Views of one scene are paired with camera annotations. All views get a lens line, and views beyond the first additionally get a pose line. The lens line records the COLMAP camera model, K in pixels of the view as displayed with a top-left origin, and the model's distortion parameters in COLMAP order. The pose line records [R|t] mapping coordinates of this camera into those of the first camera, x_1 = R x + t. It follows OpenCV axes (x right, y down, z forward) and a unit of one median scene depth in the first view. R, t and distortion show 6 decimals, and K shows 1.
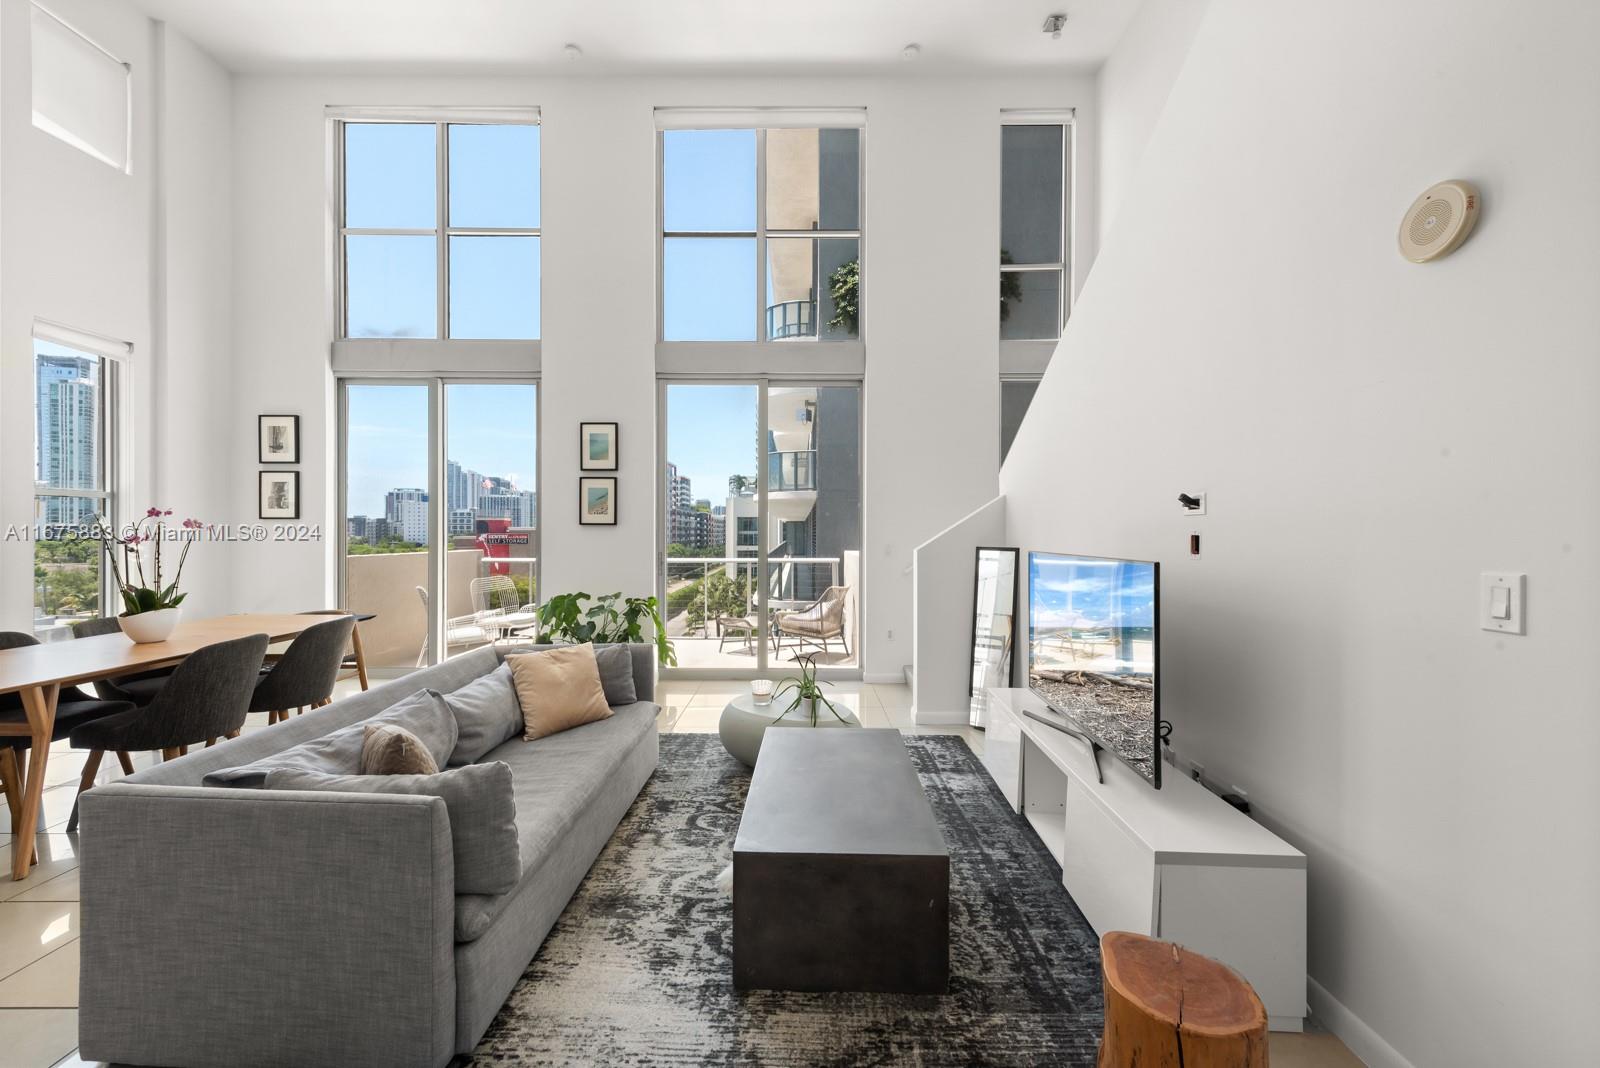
lens RADIAL K [[621.4, 0, 794.6], [0, 621.4, 532.6], [0, 0, 1]] dist [0.009514, -0.002149]
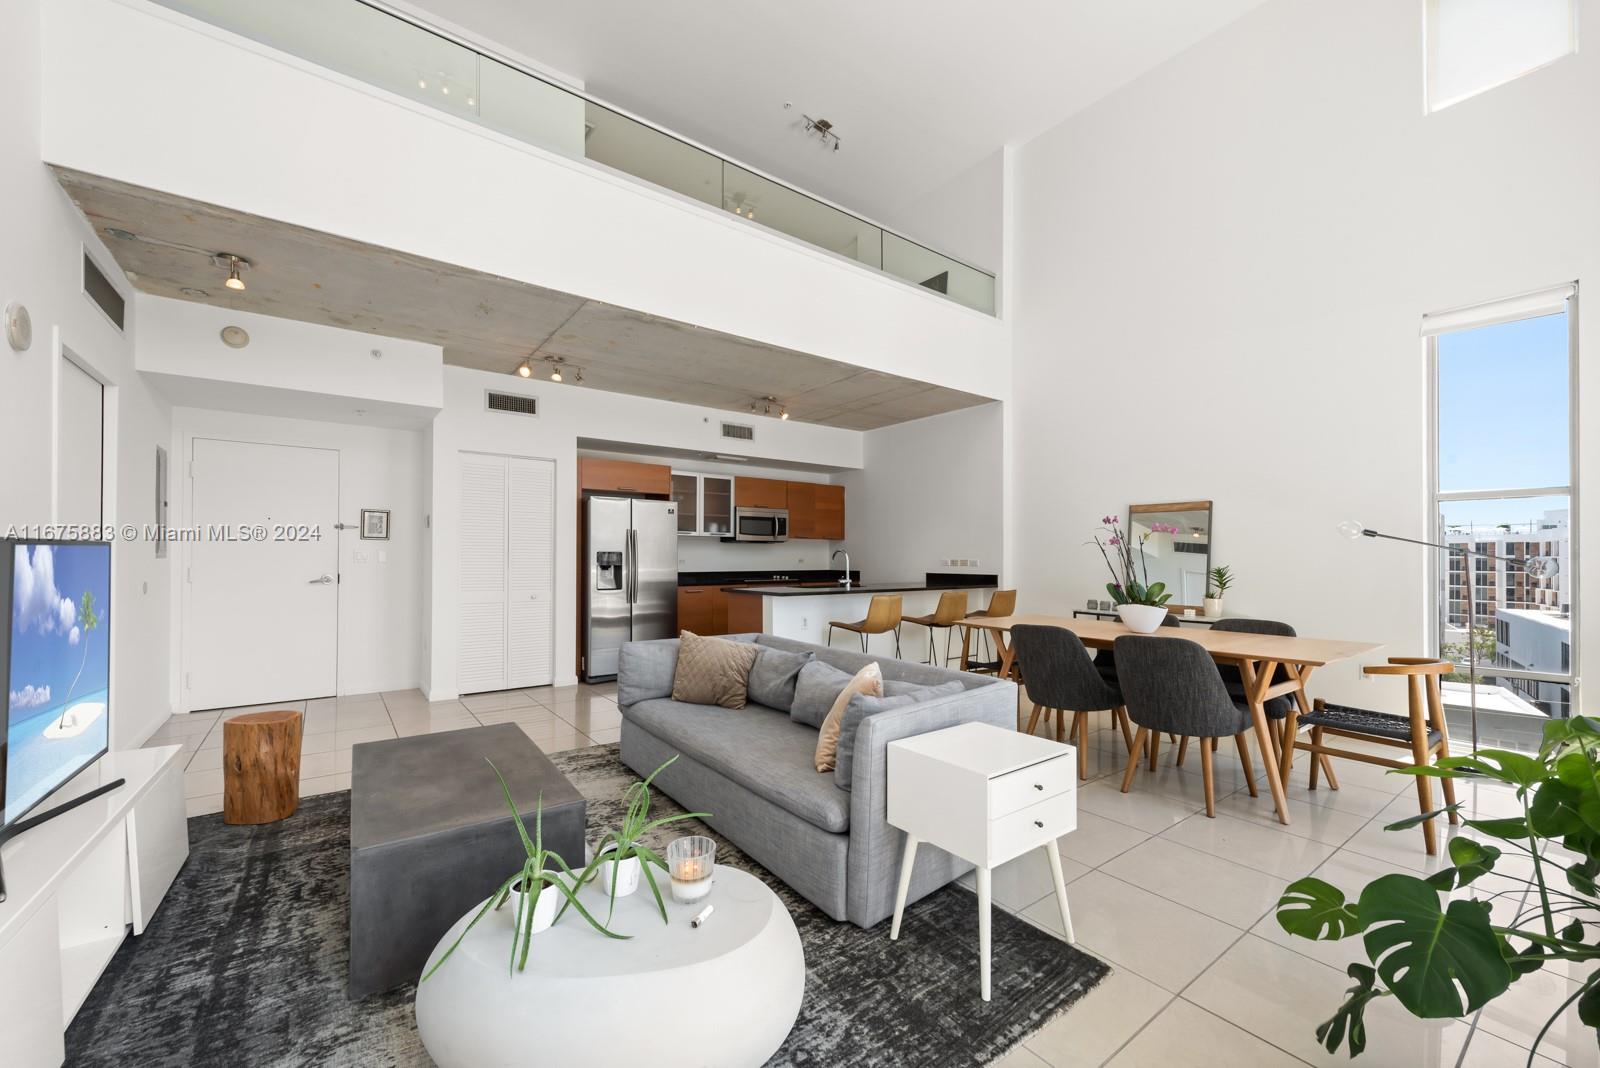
lens RADIAL K [[621.4, 0, 802.4], [0, 621.4, 557.4], [0, 0, 1]] dist [0.009514, -0.002149]
pose [[-0.789212, -0.003104, -0.614113, 0.240471], [-0.005517, 0.999983, 0.002036, 0.050976], [0.614096, 0.004995, -0.789215, 2.129340]]
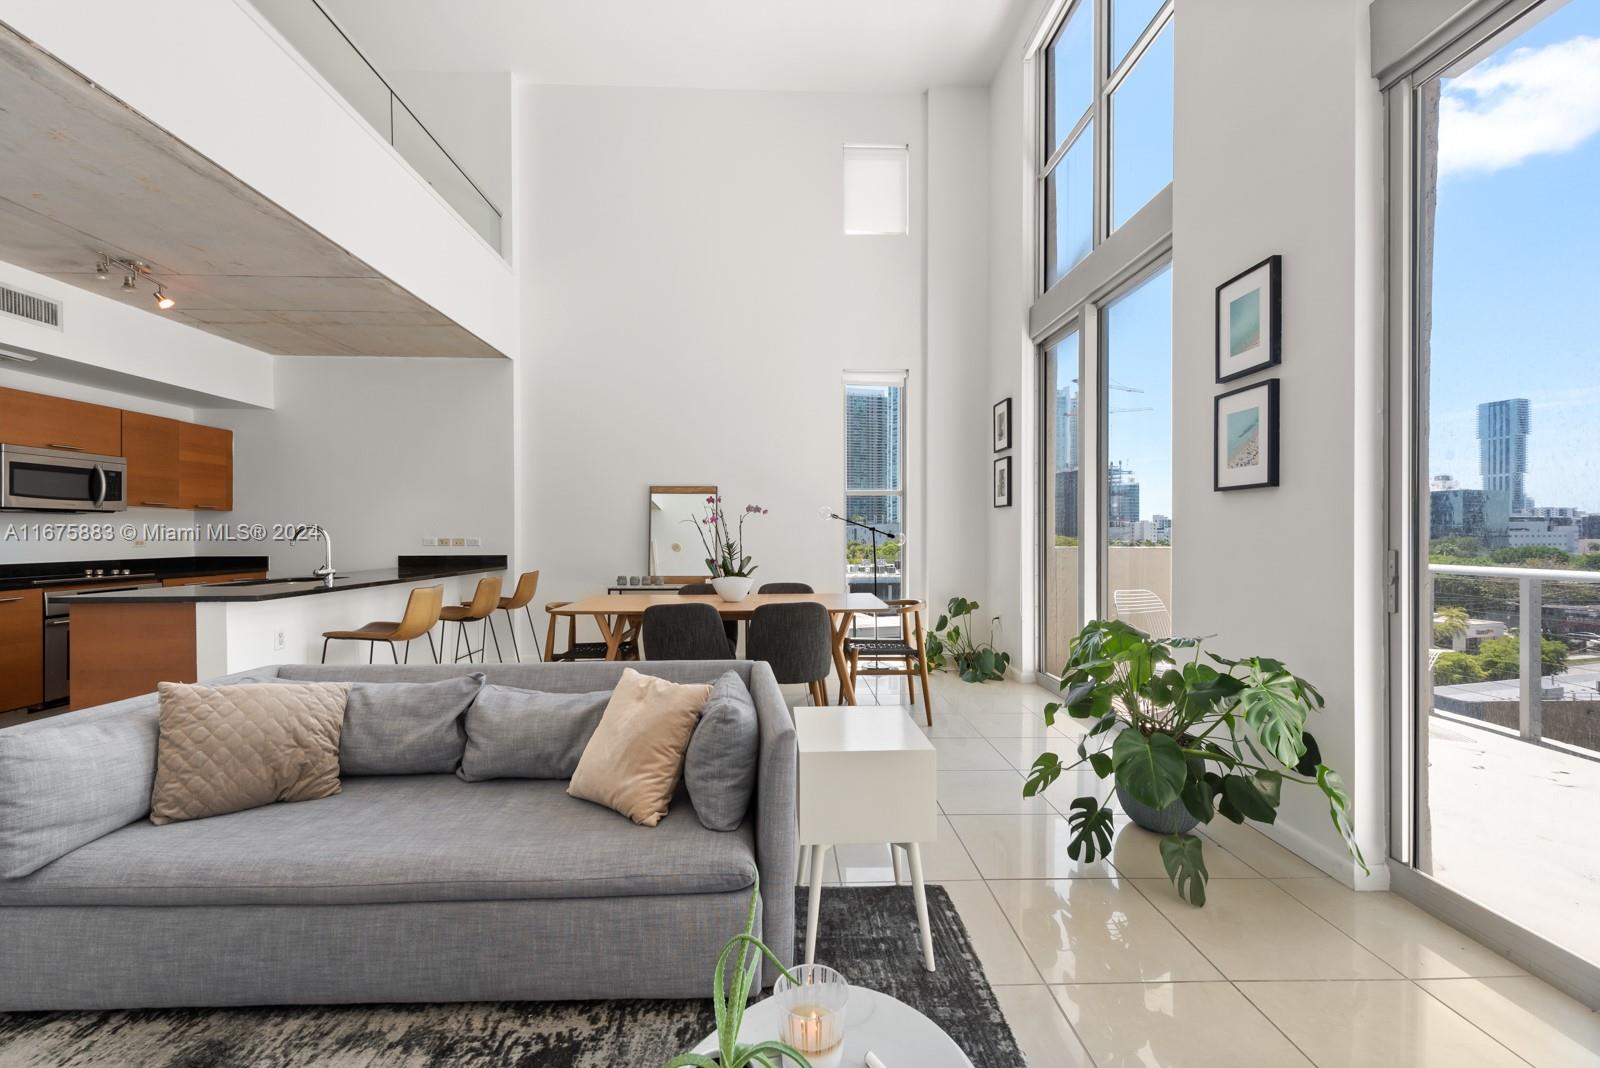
lens RADIAL K [[621.4, 0, 789.1], [0, 621.4, 538.3], [0, 0, 1]] dist [0.009514, -0.002149]
pose [[0.042265, 0.006455, -0.999086, 0.349545], [0.002371, 0.999976, 0.006561, 0.050590], [0.999104, -0.002646, 0.042249, 1.494828]]
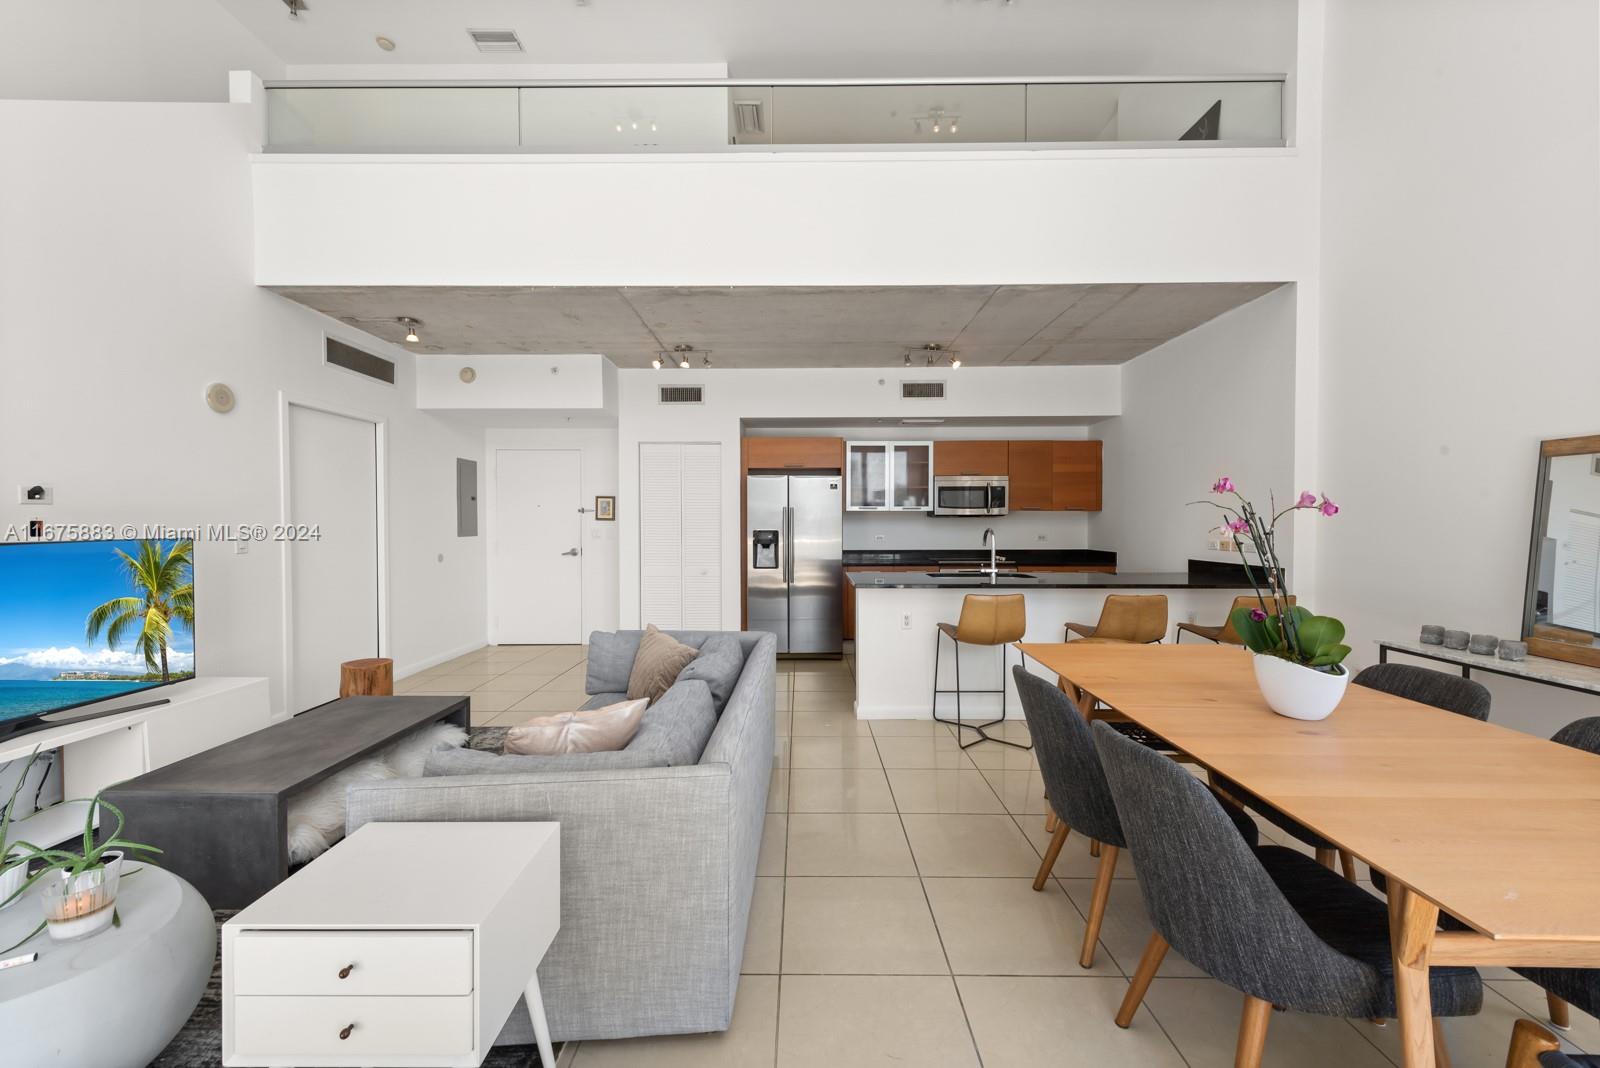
lens RADIAL K [[621.4, 0, 802.7], [0, 621.4, 528.5], [0, 0, 1]] dist [0.009514, -0.002149]
pose [[-0.999865, -0.000139, -0.016450, -0.785304], [-0.000300, 0.999952, 0.009744, 0.006514], [0.016448, 0.009748, -0.999817, 2.161788]]
